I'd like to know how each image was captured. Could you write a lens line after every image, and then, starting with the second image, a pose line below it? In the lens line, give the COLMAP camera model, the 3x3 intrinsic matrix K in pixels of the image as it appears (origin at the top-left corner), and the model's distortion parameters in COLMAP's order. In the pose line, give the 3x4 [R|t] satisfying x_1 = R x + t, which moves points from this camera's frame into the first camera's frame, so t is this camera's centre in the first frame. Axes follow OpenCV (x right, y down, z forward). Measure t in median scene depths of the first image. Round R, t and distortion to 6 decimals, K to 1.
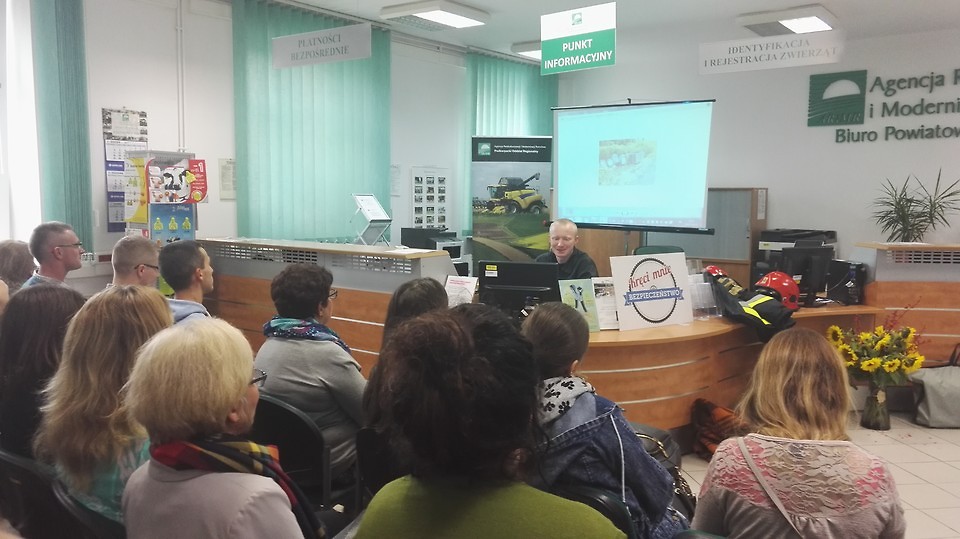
lens RADIAL K [[783.6, 0, 470.7], [0, 783.6, 285.9], [0, 0, 1]] dist [-0.061903, 0.094301]
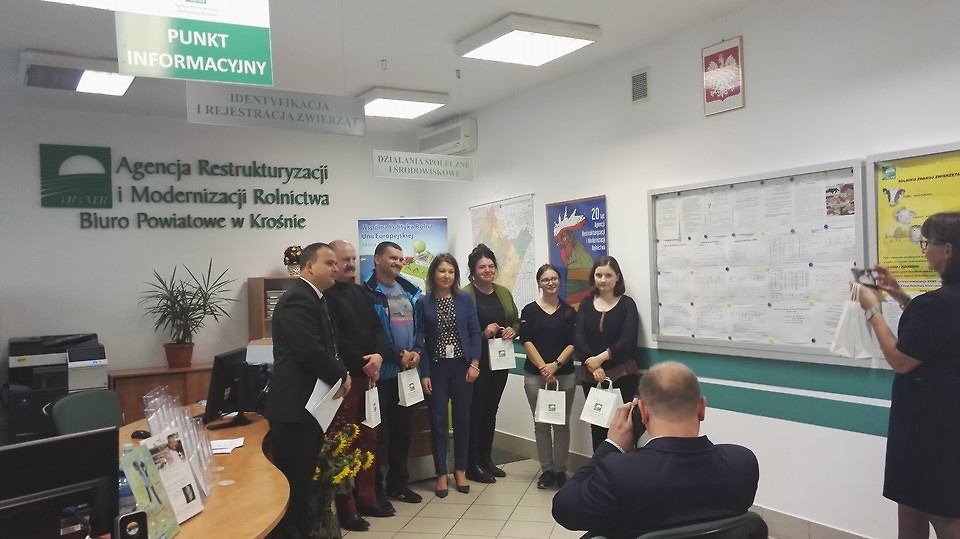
lens RADIAL K [[783.6, 0, 480.1], [0, 783.6, 283.1], [0, 0, 1]] dist [-0.061903, 0.094301]
pose [[0.340692, -0.023066, 0.939892, -0.178664], [0.140130, 0.989778, -0.026504, -0.046329], [-0.929673, 0.140737, 0.340442, 0.342113]]
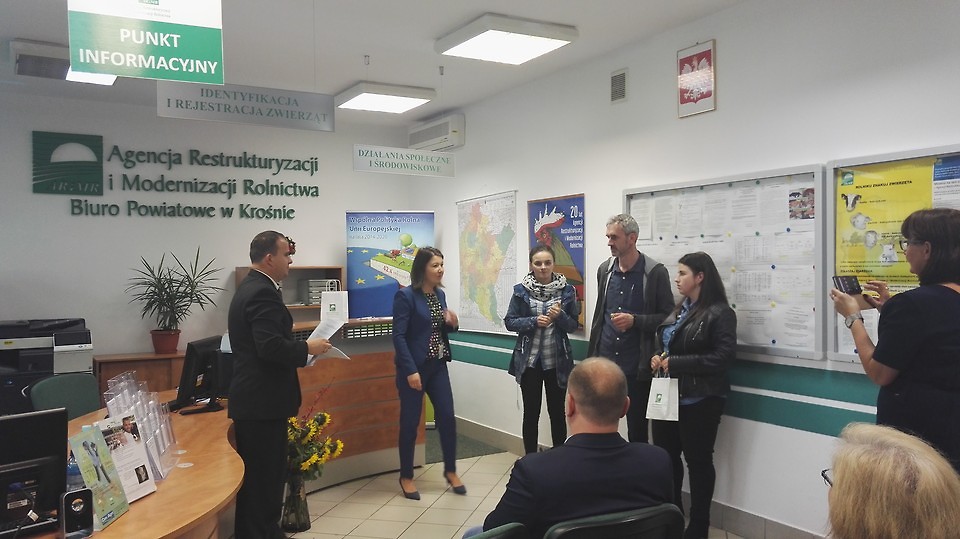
lens RADIAL K [[783.6, 0, 480.4], [0, 783.6, 279.1], [0, 0, 1]] dist [-0.061903, 0.094301]
pose [[0.350282, -0.018190, 0.936468, -0.179762], [0.117302, 0.992792, -0.024592, -0.043239], [-0.929270, 0.118463, 0.349891, 0.309923]]
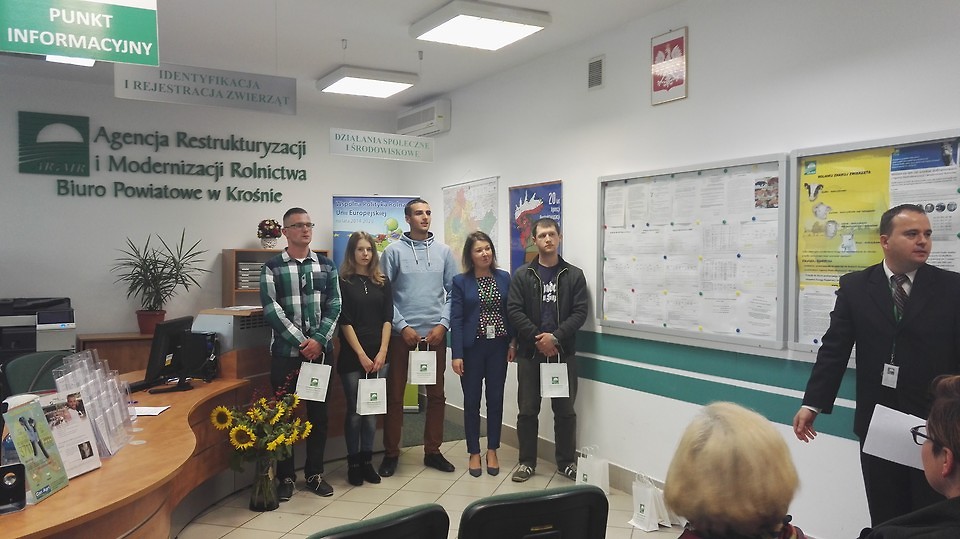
lens RADIAL K [[783.6, 0, 481.1], [0, 783.6, 280.0], [0, 0, 1]] dist [-0.061903, 0.094301]
pose [[0.364826, -0.030303, 0.930582, -0.168788], [0.102786, 0.994672, -0.007907, -0.038169], [-0.925385, 0.098536, 0.365997, 0.276005]]
